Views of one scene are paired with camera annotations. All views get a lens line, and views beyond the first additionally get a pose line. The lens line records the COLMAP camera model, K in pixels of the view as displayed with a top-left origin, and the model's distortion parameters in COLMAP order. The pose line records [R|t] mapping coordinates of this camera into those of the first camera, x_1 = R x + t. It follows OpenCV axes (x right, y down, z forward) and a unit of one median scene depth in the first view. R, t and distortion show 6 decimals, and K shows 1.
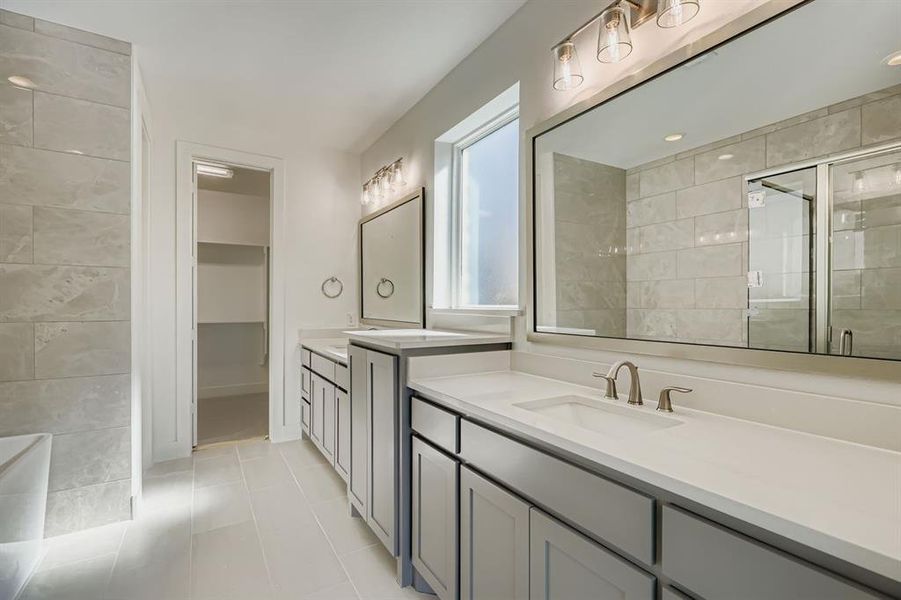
lens RADIAL K [[414.2, 0, 456.0], [0, 414.2, 310.5], [0, 0, 1]] dist [-0.000826, 0.000163]
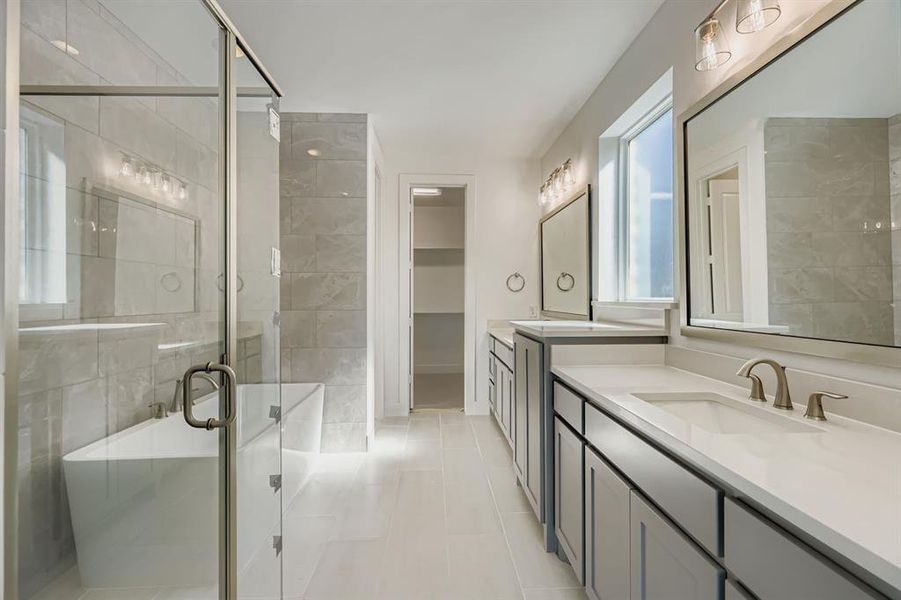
lens RADIAL K [[409.3, 0, 450.5], [0, 409.3, 300.0], [0, 0, 1]] dist [-0.000954, -0.000079]
pose [[0.870659, -0.001632, -0.491884, 0.135548], [-0.002615, 0.999965, -0.007946, 0.001125], [0.491880, 0.008205, 0.870624, -0.065273]]
